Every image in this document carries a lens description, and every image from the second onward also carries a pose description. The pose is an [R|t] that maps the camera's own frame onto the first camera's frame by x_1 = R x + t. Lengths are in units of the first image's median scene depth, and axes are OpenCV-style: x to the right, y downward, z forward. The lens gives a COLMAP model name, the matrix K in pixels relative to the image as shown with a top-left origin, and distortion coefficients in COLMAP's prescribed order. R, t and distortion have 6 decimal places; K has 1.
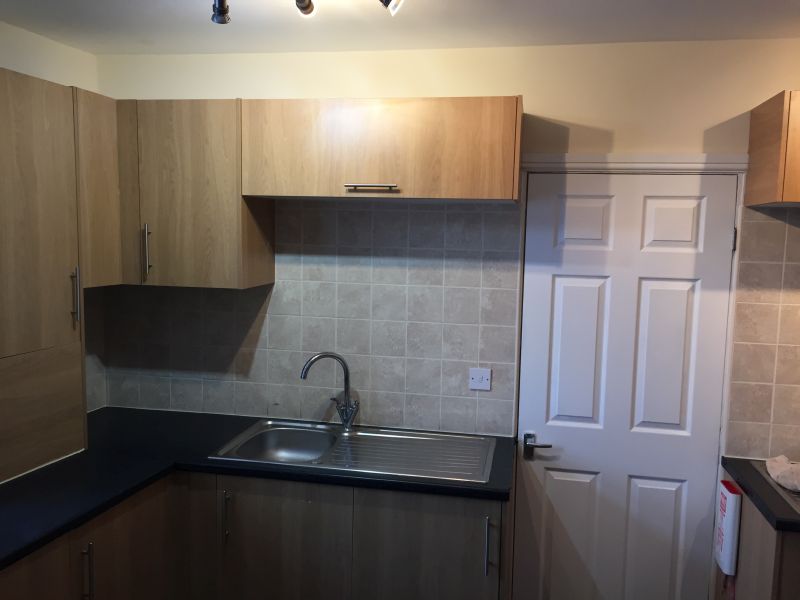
lens RADIAL K [[678.7, 0, 399.3], [0, 678.7, 299.4], [0, 0, 1]] dist [0.063967, -0.081554]
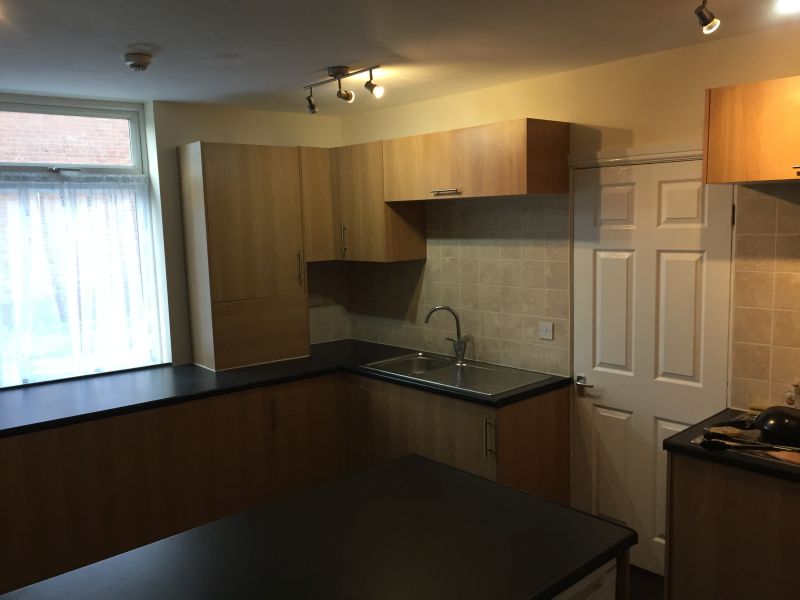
lens RADIAL K [[678.7, 0, 398.9], [0, 678.7, 299.1], [0, 0, 1]] dist [0.063967, -0.081554]
pose [[0.804721, 0.025778, -0.593093, 0.692219], [-0.012176, 0.999563, 0.026923, 0.026211], [0.593528, -0.014443, 0.804683, -0.223246]]
